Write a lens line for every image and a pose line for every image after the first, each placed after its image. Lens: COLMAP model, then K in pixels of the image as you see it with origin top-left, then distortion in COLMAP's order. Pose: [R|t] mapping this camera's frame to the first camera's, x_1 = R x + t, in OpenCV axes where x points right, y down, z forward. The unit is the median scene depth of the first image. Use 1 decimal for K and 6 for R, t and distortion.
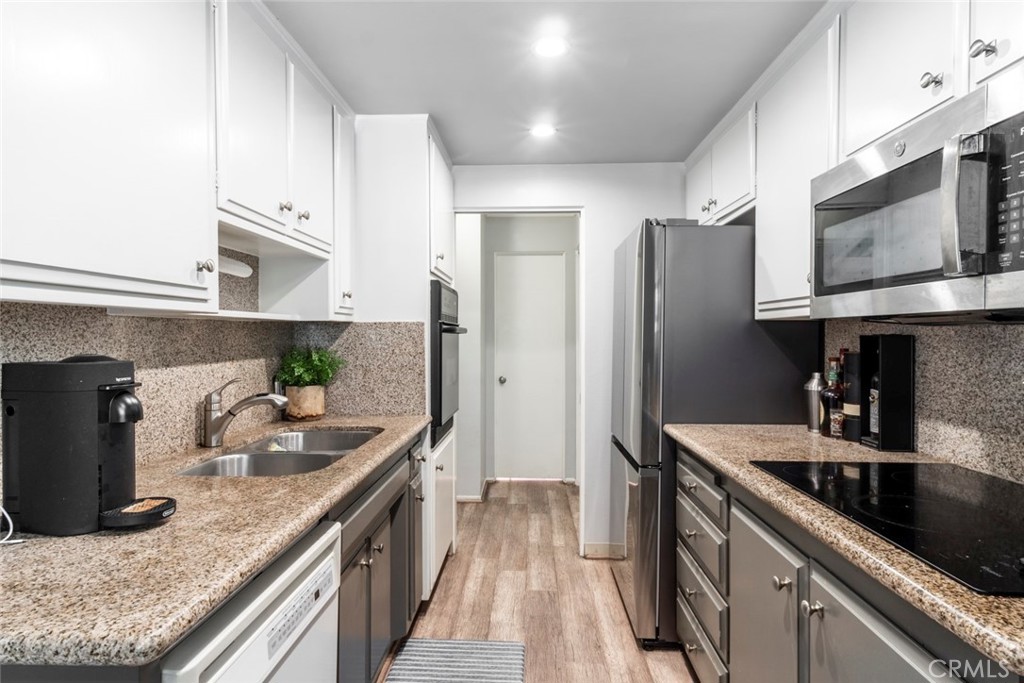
lens RADIAL K [[546.2, 0, 508.2], [0, 546.2, 337.2], [0, 0, 1]] dist [0.016545, -0.002048]
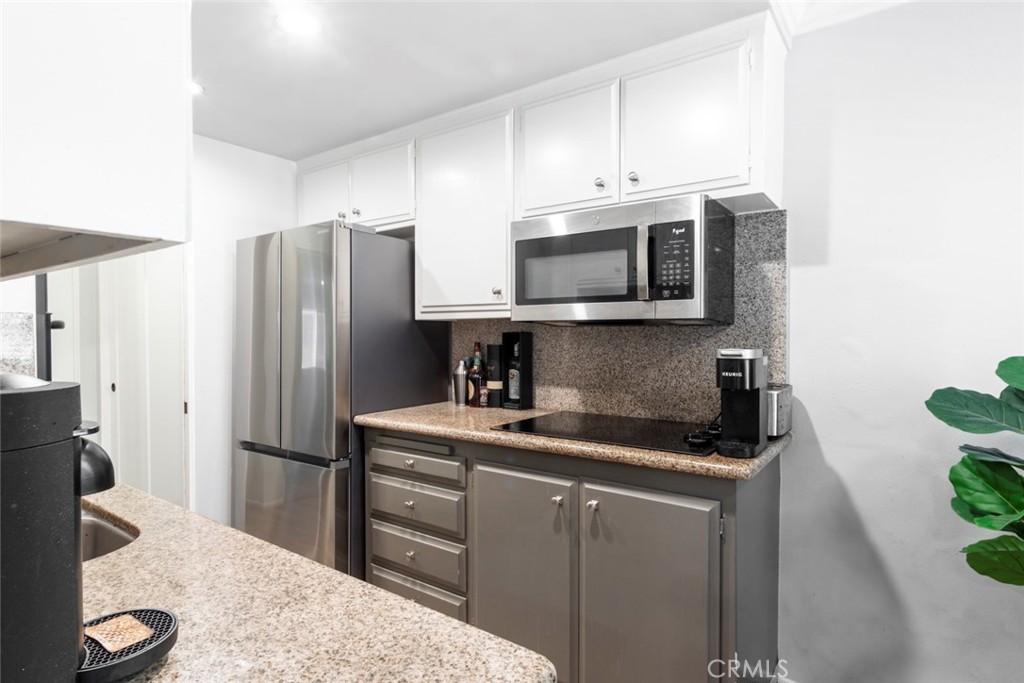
lens RADIAL K [[546.2, 0, 506.0], [0, 546.2, 339.1], [0, 0, 1]] dist [0.016545, -0.002048]
pose [[0.548534, -0.009005, 0.836079, -0.551097], [0.002444, 0.999955, 0.009167, 0.000715], [-0.836124, -0.002985, 0.548532, 0.215915]]
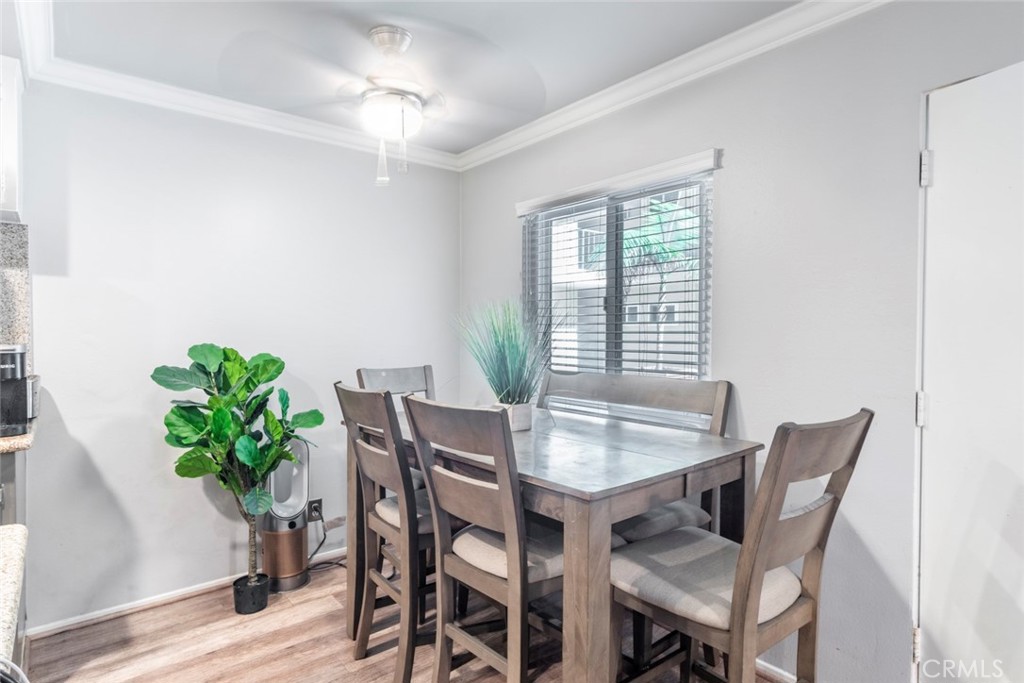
lens RADIAL K [[546.2, 0, 503.8], [0, 546.2, 338.0], [0, 0, 1]] dist [0.016545, -0.002048]
pose [[-0.668210, -0.008312, 0.743926, -1.024221], [0.004949, 0.999866, 0.015616, 0.001350], [-0.743956, 0.014117, -0.668080, 0.390938]]
